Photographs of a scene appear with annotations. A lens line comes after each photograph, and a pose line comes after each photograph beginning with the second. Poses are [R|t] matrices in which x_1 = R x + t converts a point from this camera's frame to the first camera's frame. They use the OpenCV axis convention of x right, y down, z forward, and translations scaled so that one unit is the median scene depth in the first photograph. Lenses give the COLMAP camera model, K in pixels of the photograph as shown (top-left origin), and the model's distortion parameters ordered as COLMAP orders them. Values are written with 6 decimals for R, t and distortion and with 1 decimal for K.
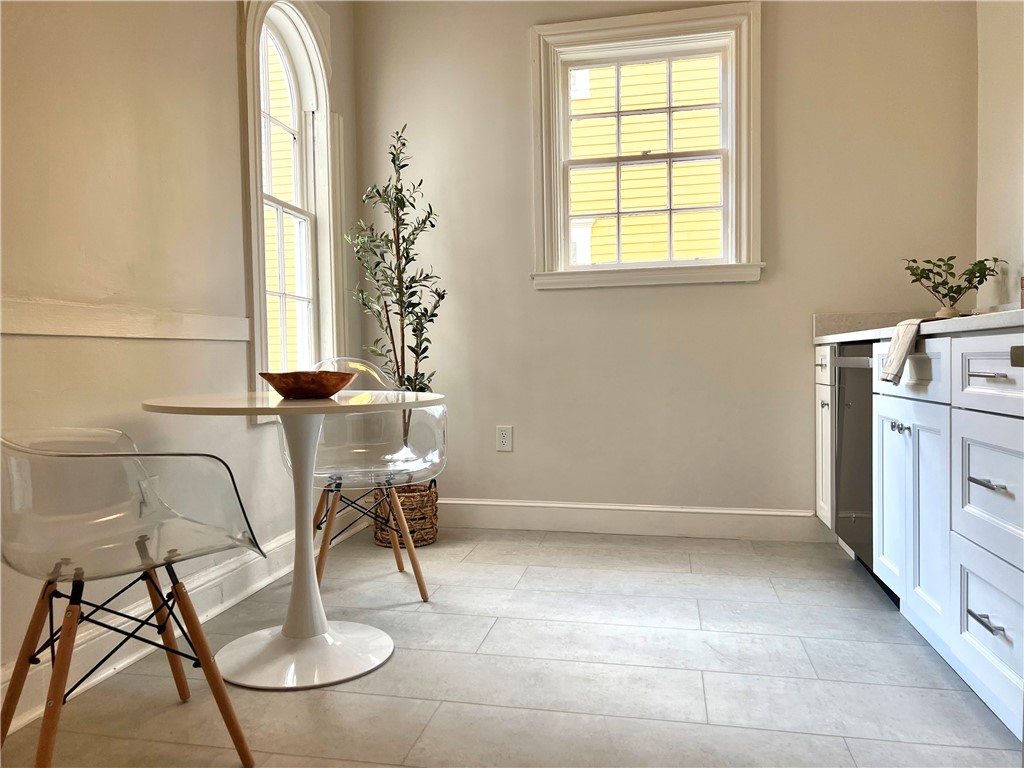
lens RADIAL K [[764.8, 0, 513.5], [0, 764.8, 383.8], [0, 0, 1]] dist [0.091439, -0.153051]
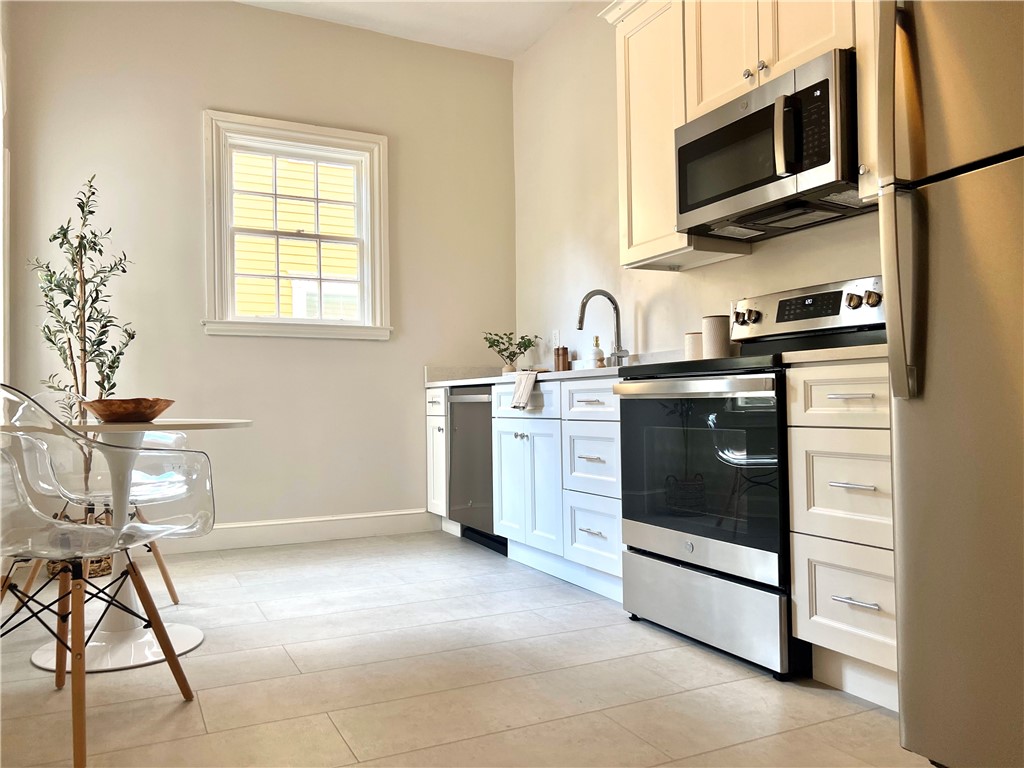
lens RADIAL K [[764.8, 0, 513.5], [0, 764.8, 383.8], [0, 0, 1]] dist [0.091439, -0.153051]
pose [[0.780619, 0.021557, 0.624635, -0.351771], [0.020148, 0.998018, -0.059622, 0.027582], [-0.624682, 0.059127, 0.778638, -0.176533]]
